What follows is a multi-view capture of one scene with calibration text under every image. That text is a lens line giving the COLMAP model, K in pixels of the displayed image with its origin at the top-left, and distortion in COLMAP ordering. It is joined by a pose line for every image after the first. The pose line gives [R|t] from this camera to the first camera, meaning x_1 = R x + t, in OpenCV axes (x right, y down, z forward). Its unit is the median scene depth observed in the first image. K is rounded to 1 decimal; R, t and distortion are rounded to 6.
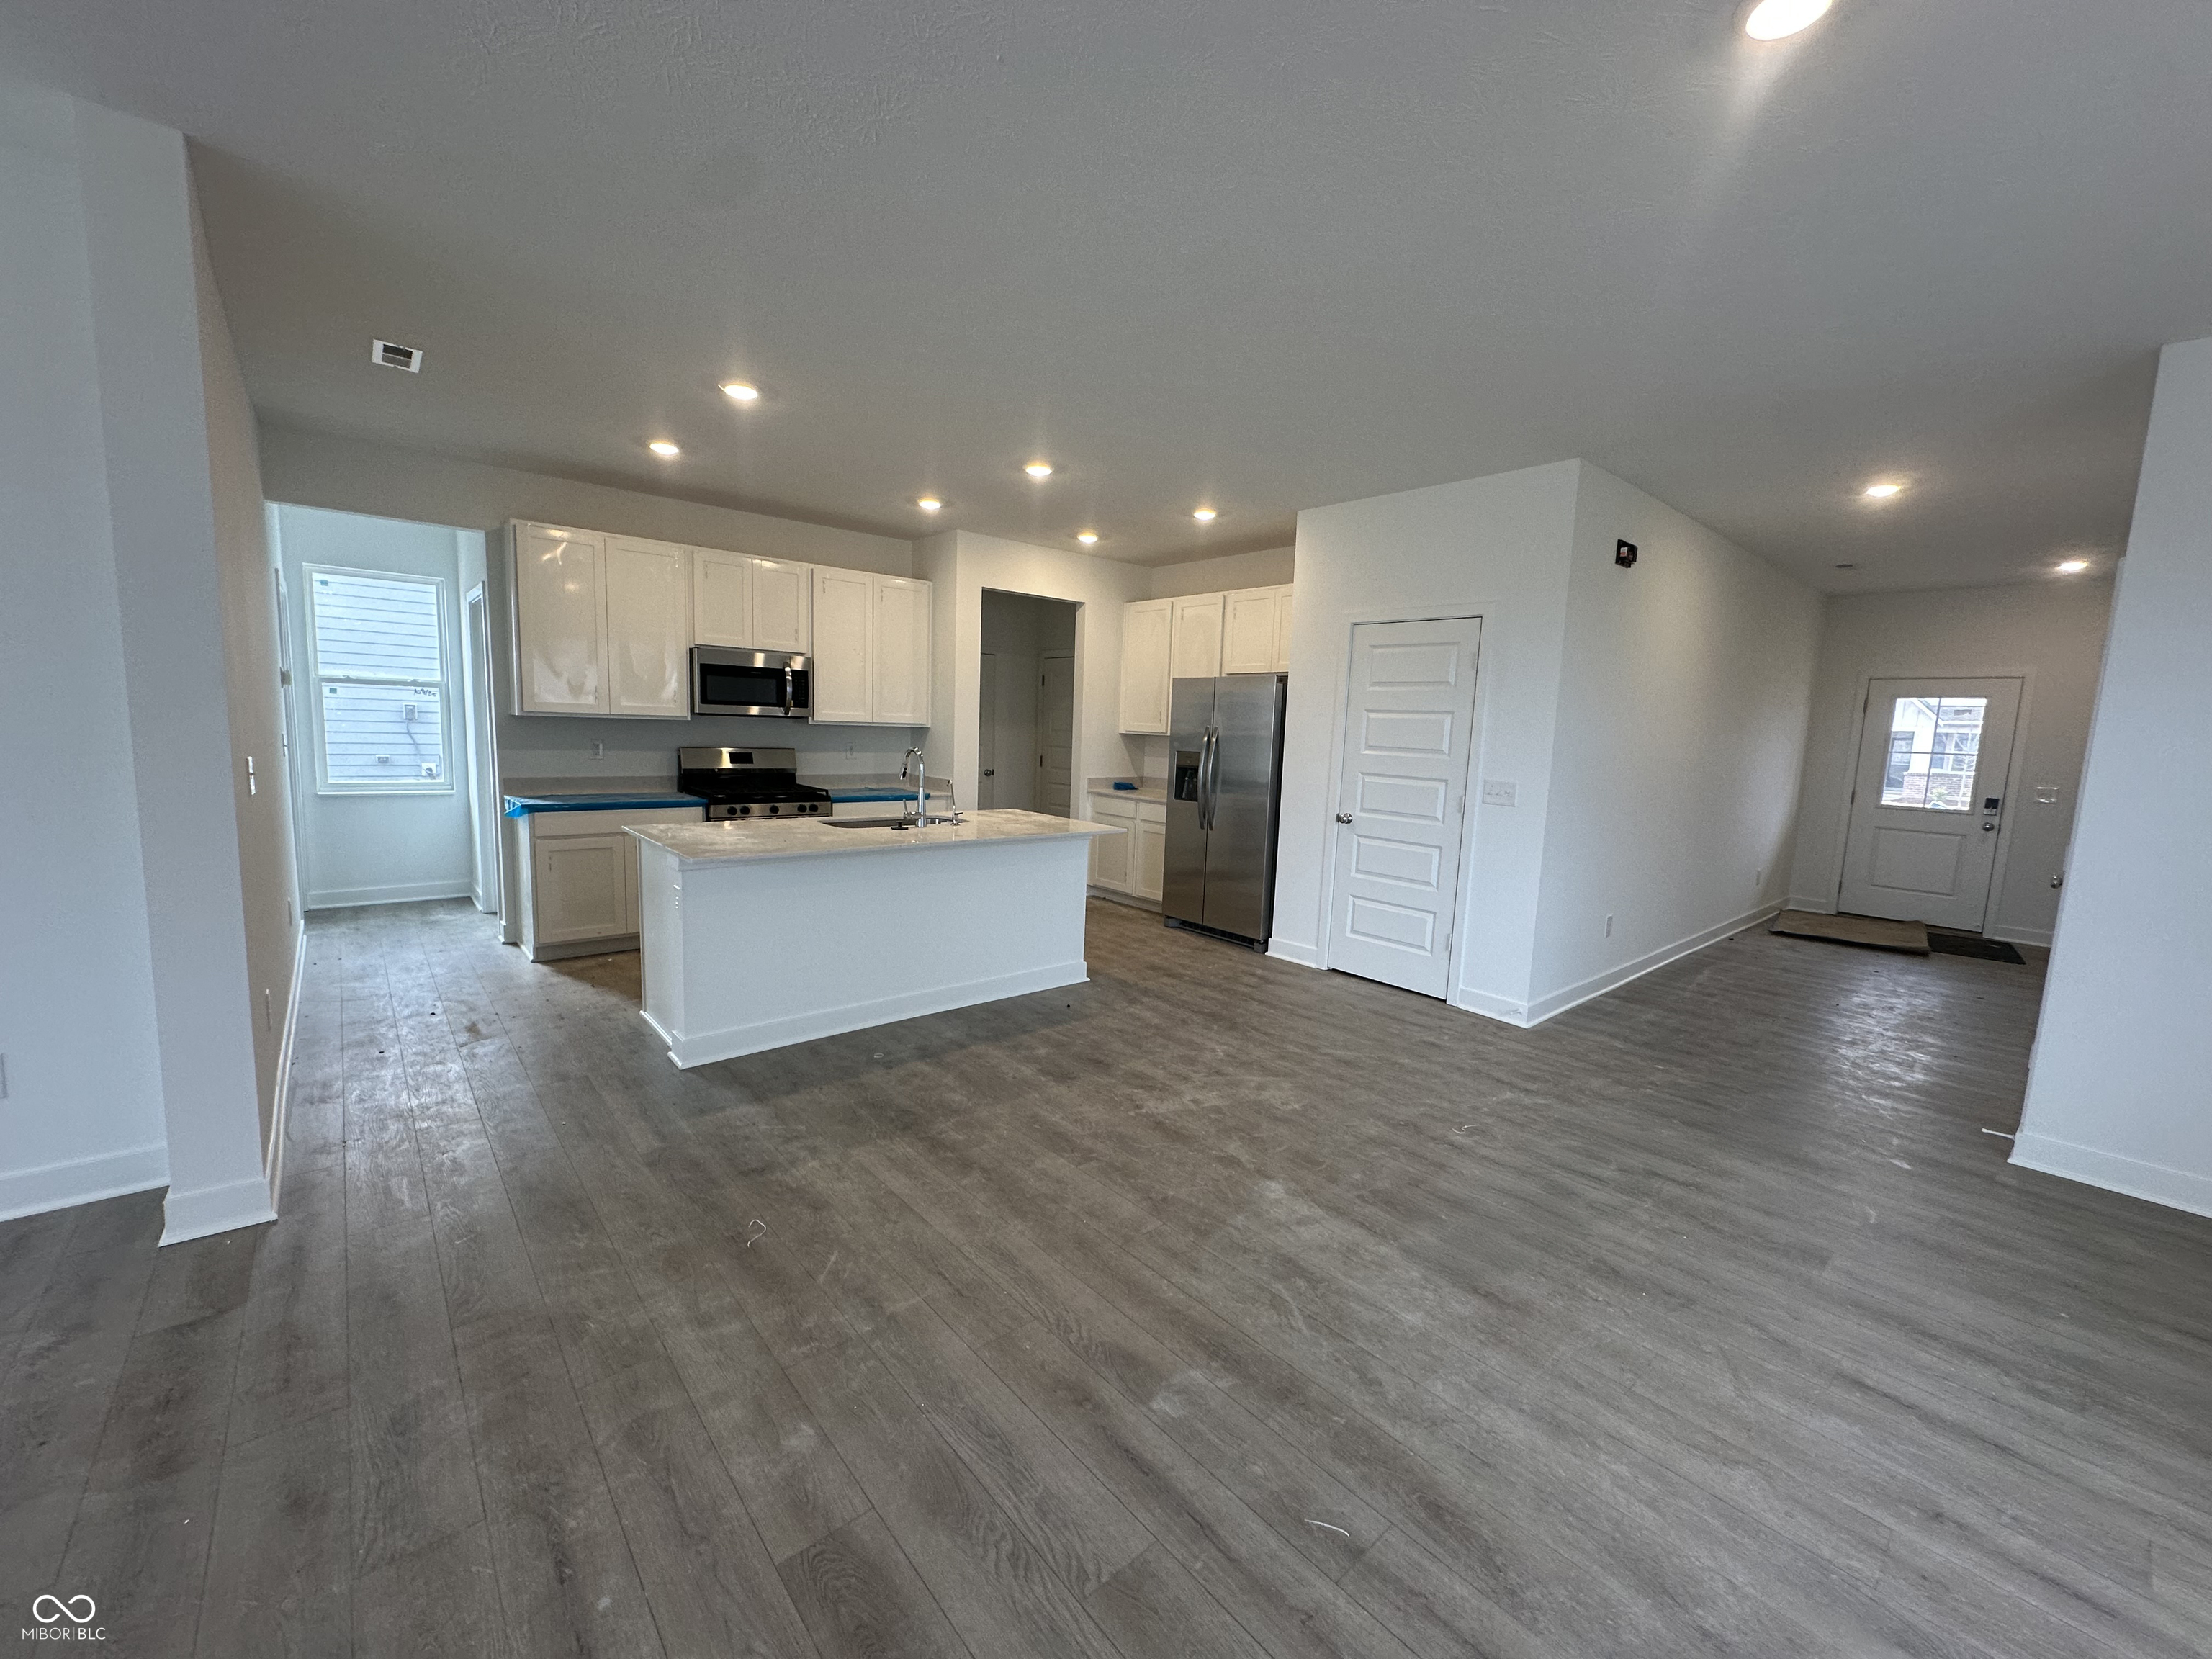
lens RADIAL K [[871.9, 0, 1106.0], [0, 871.9, 829.5], [0, 0, 1]] dist [0.000472, -0.000048]
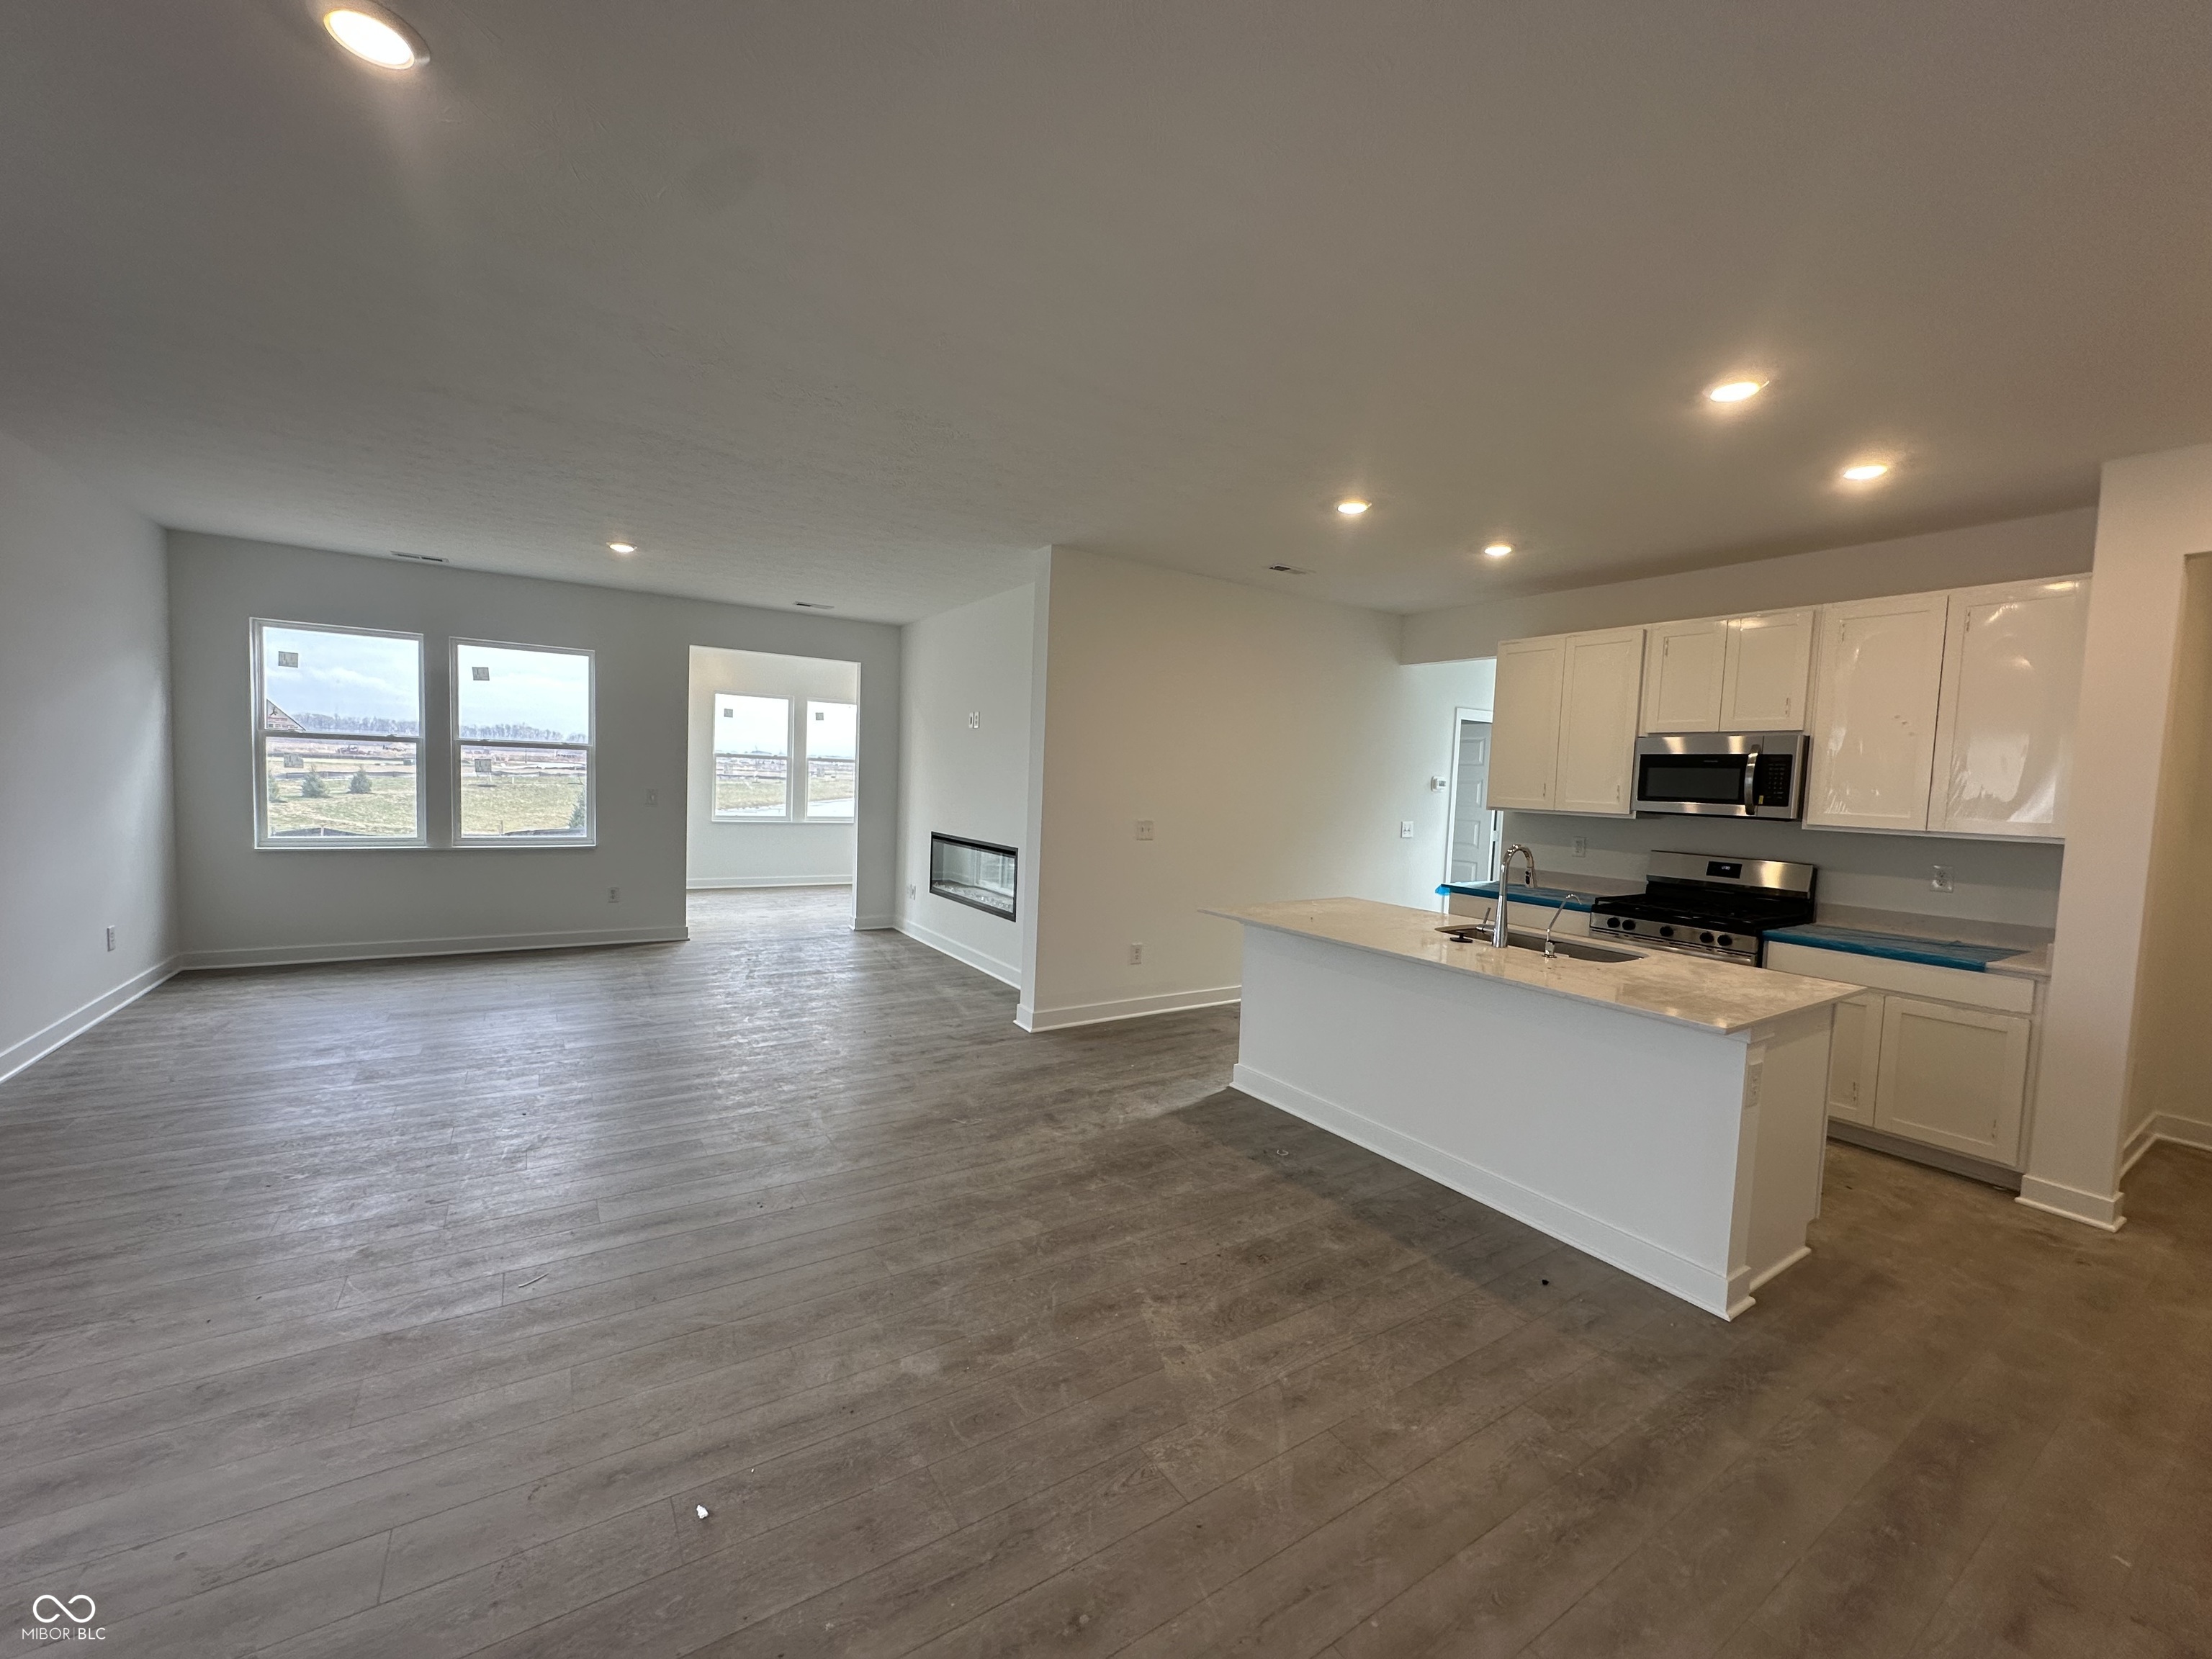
lens RADIAL K [[881.2, 0, 1106.0], [0, 881.2, 829.5], [0, 0, 1]] dist [0.002396, 0.000321]
pose [[-0.133871, 0.019252, -0.990812, 0.769564], [-0.164136, 0.985572, 0.041327, -0.102799], [0.977312, 0.168160, -0.128780, 0.958280]]
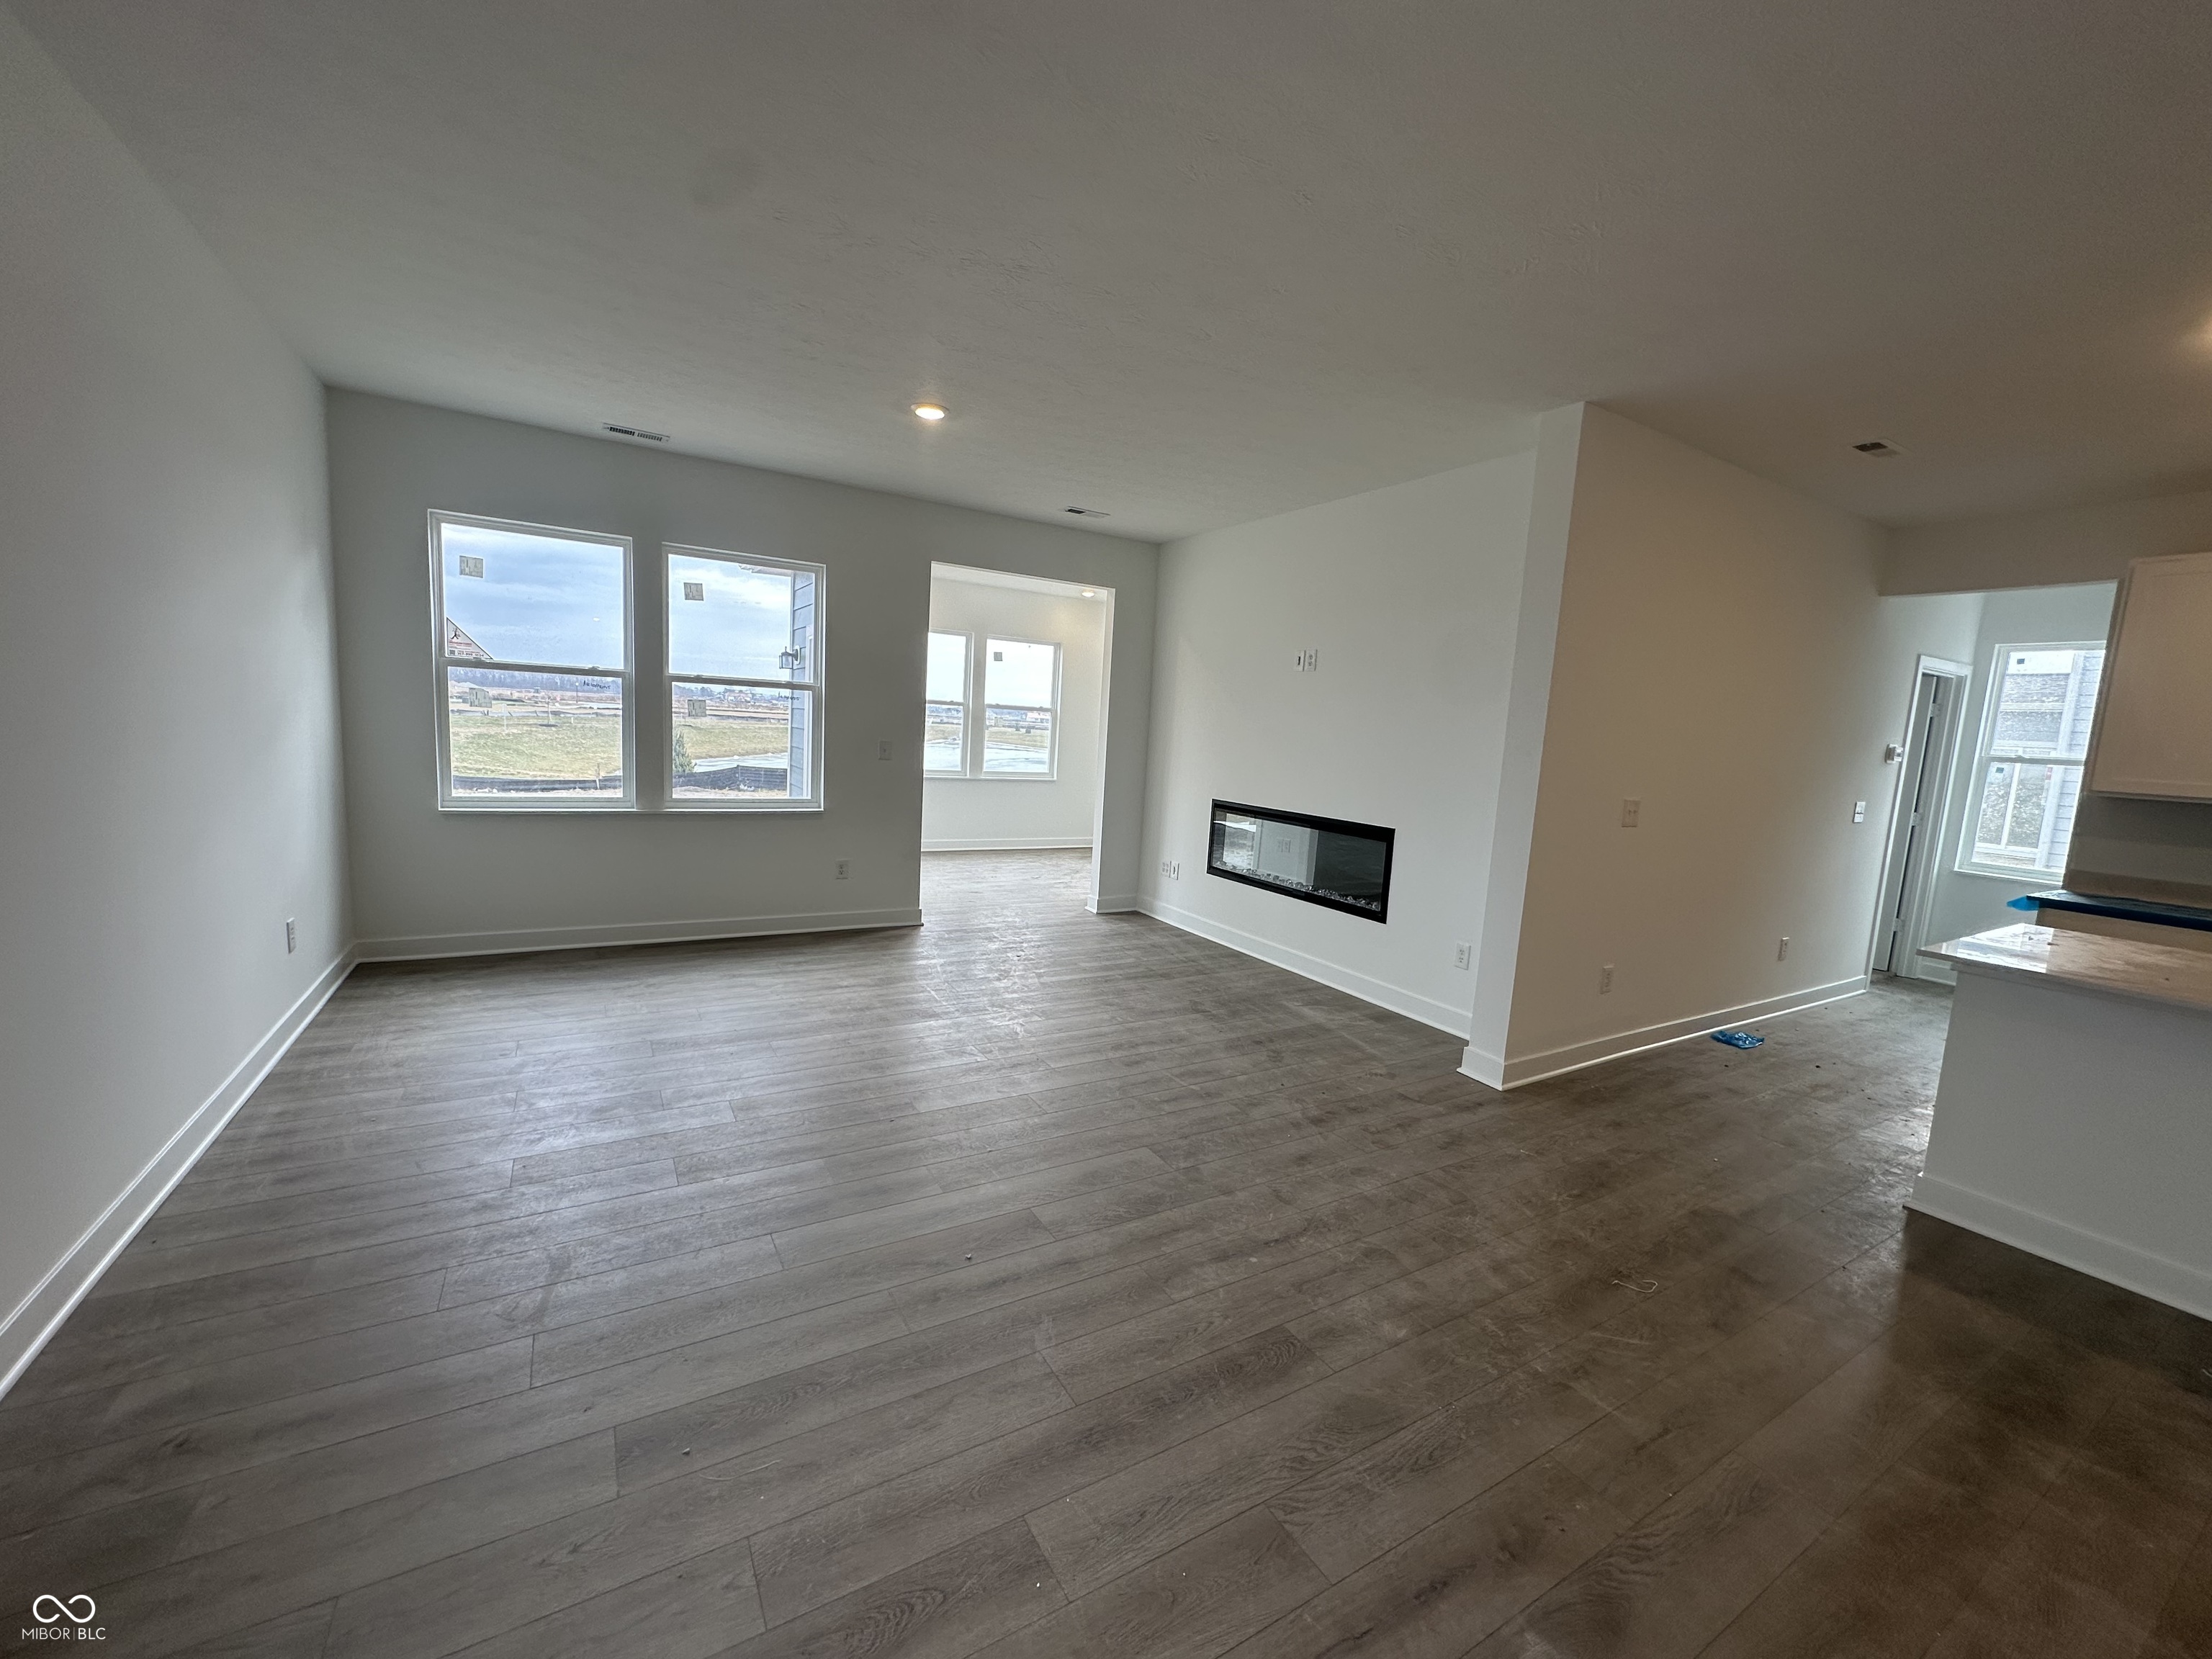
lens RADIAL K [[871.9, 0, 1106.0], [0, 871.9, 829.5], [0, 0, 1]] dist [0.000472, -0.000048]
pose [[-0.167031, 0.072618, -0.983274, 0.439855], [-0.183410, 0.977588, 0.103354, -0.020378], [0.968742, 0.197606, -0.149969, 0.332654]]
